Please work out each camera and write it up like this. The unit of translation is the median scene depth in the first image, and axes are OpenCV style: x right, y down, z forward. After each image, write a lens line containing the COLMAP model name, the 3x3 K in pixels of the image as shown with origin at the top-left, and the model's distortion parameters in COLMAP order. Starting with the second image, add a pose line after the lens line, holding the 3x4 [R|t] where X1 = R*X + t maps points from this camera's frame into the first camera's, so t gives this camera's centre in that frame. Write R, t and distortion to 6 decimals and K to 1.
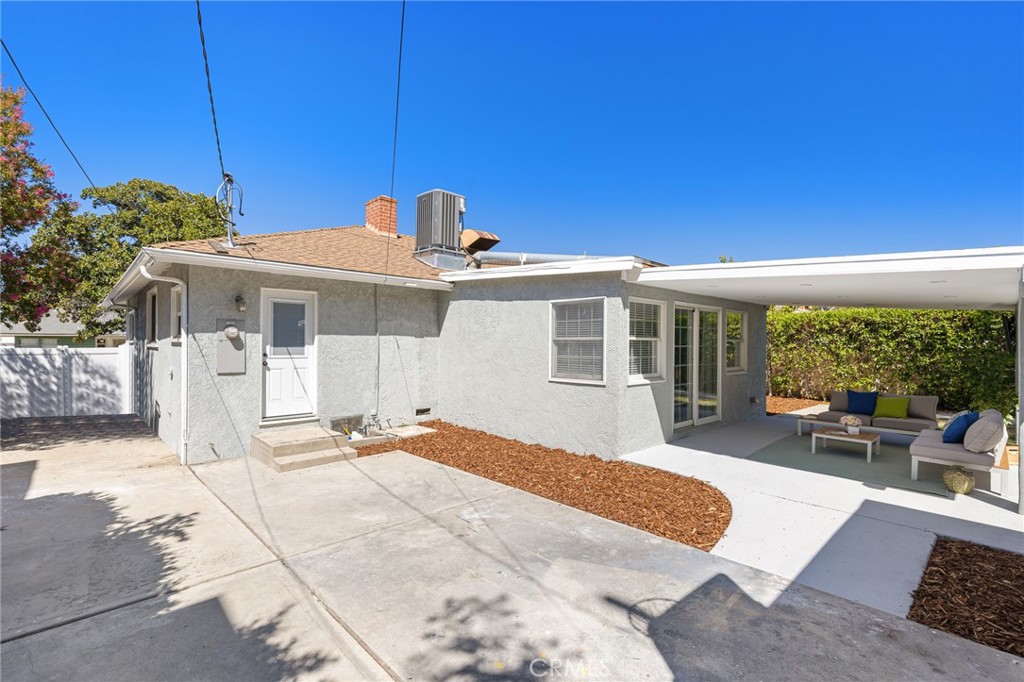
lens RADIAL K [[463.9, 0, 506.8], [0, 463.9, 340.9], [0, 0, 1]] dist [-0.001824, 0.000459]
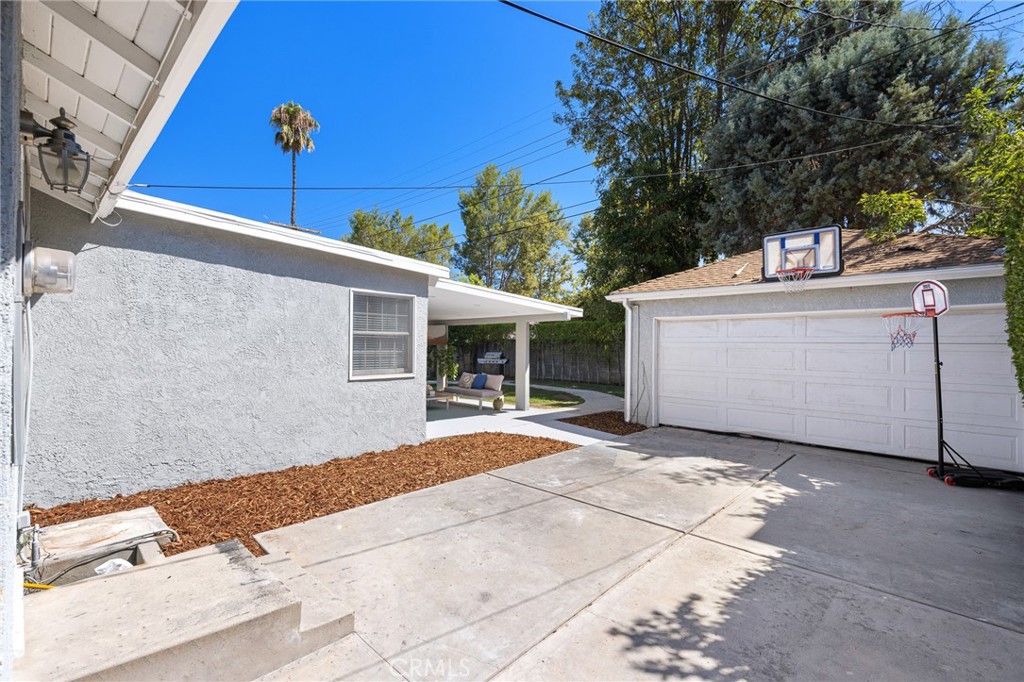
lens RADIAL K [[463.9, 0, 510.8], [0, 463.9, 340.9], [0, 0, 1]] dist [-0.001824, 0.000459]
pose [[-0.054743, 0.002237, 0.998498, -1.224097], [-0.017515, 0.999841, -0.003200, 0.015097], [-0.998347, -0.017664, -0.054695, 1.150341]]
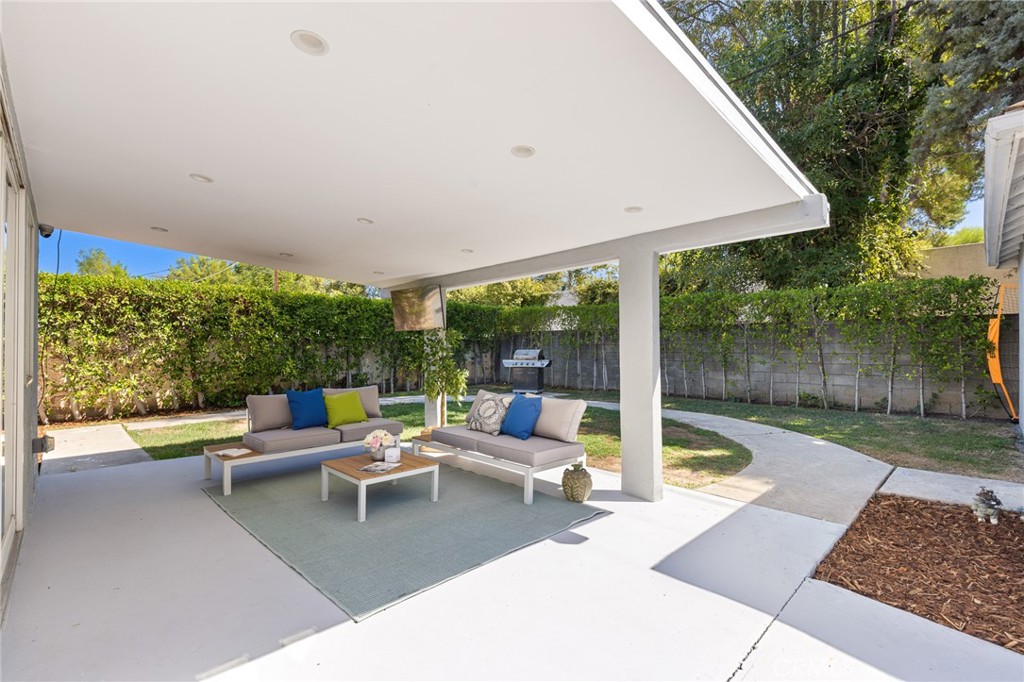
lens RADIAL K [[463.9, 0, 507.2], [0, 463.9, 344.5], [0, 0, 1]] dist [-0.001824, 0.000459]
pose [[-0.008649, 0.000981, 0.999962, 0.245074], [-0.001710, 0.999998, -0.000995, 0.079904], [-0.999961, -0.001719, -0.008647, 1.211840]]
